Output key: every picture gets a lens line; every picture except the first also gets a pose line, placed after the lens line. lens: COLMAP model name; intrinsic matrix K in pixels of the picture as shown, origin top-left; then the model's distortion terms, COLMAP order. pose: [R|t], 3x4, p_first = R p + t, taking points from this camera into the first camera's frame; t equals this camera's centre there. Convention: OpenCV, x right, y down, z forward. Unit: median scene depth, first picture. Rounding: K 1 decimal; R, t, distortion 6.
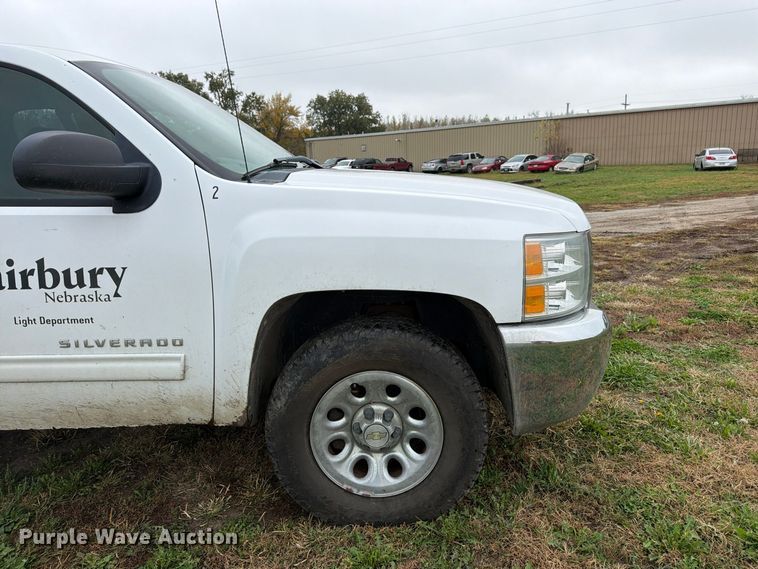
lens RADIAL K [[546.1, 0, 385.5], [0, 546.1, 284.2], [0, 0, 1]] dist [0.006185, -0.006533]
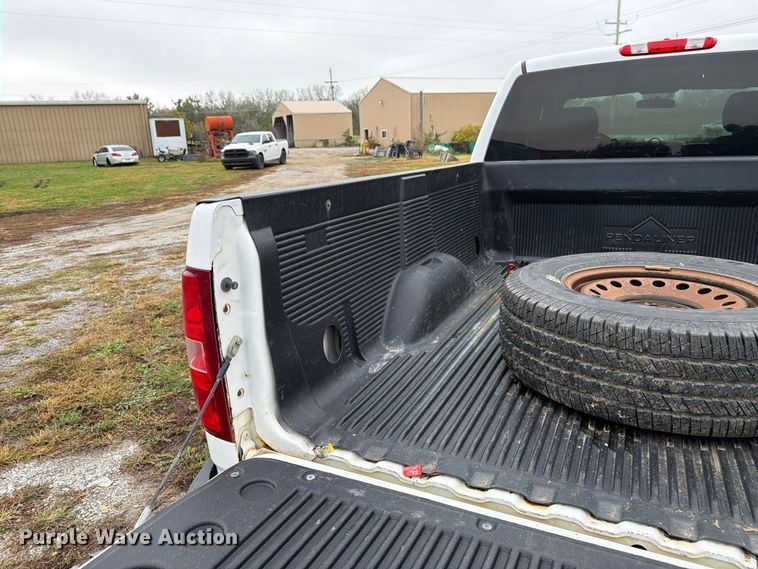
lens RADIAL K [[533.5, 0, 380.4], [0, 533.5, 291.4], [0, 0, 1]] dist [0.047222, -0.054345]
pose [[0.427774, -0.228599, 0.874501, -0.173668], [0.212524, 0.965805, 0.148507, -0.016914], [-0.878546, 0.122325, 0.461729, 0.086595]]
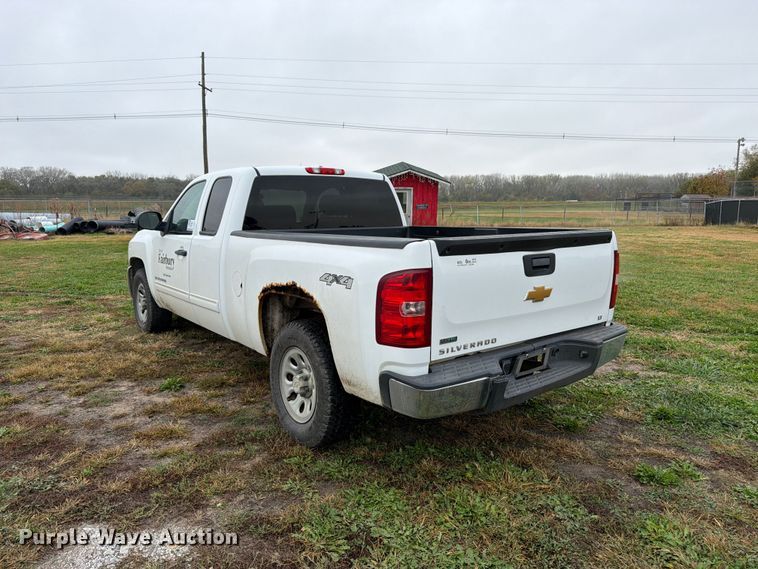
lens RADIAL K [[533.5, 0, 375.8], [0, 533.5, 286.2], [0, 0, 1]] dist [0.047222, -0.054345]
pose [[-0.604431, -0.083020, 0.792320, -0.206966], [0.189814, 0.950905, 0.244439, -0.033788], [-0.773714, 0.298140, -0.558998, 0.162349]]
